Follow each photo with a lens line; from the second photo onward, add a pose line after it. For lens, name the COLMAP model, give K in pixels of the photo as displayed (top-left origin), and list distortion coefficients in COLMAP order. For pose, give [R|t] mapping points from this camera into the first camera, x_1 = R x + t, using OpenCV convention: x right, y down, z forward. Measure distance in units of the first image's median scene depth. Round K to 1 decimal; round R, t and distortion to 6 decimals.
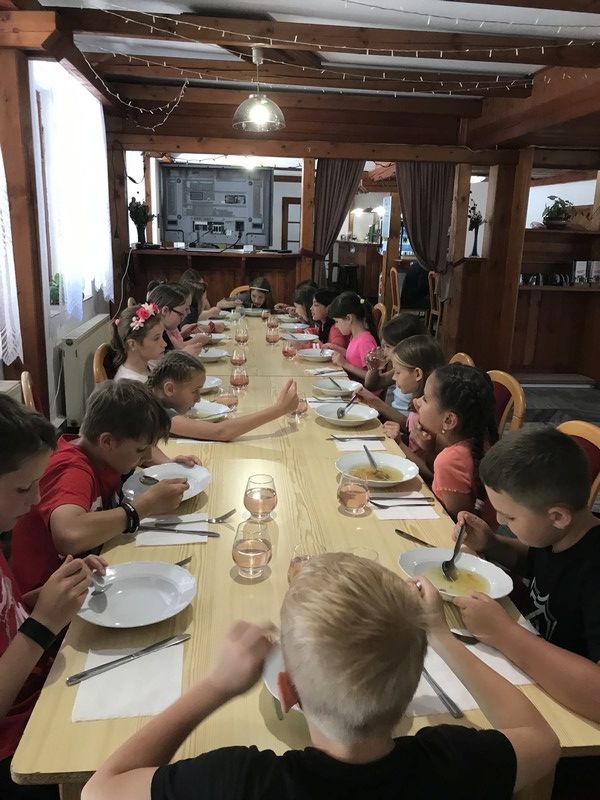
lens RADIAL K [[662.0, 0, 300.0], [0, 662.0, 400.0], [0, 0, 1]] dist [0.037250, -0.027482]
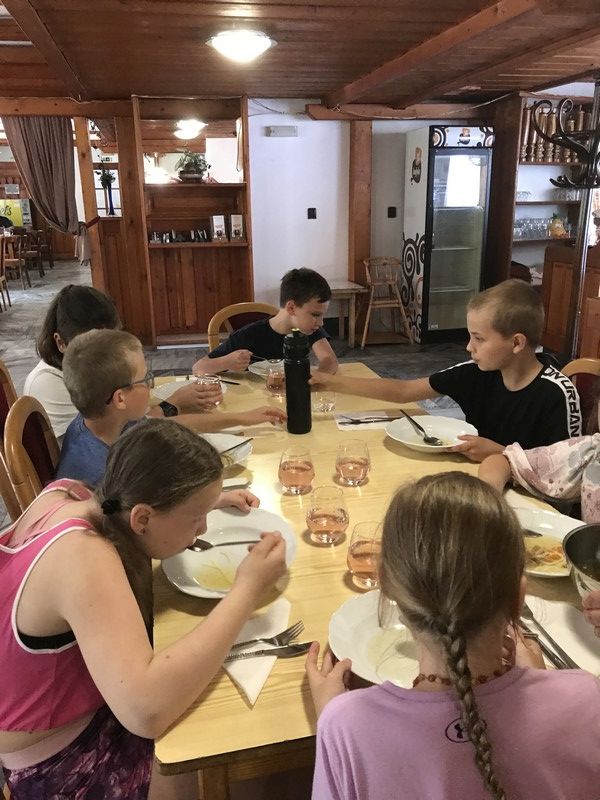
lens RADIAL K [[662.0, 0, 300.0], [0, 662.0, 400.0], [0, 0, 1]] dist [0.037250, -0.027482]
pose [[0.994655, -0.070781, 0.075179, 0.461776], [0.067137, 0.996494, 0.049932, 0.021046], [-0.078450, -0.044617, 0.995919, 0.010020]]
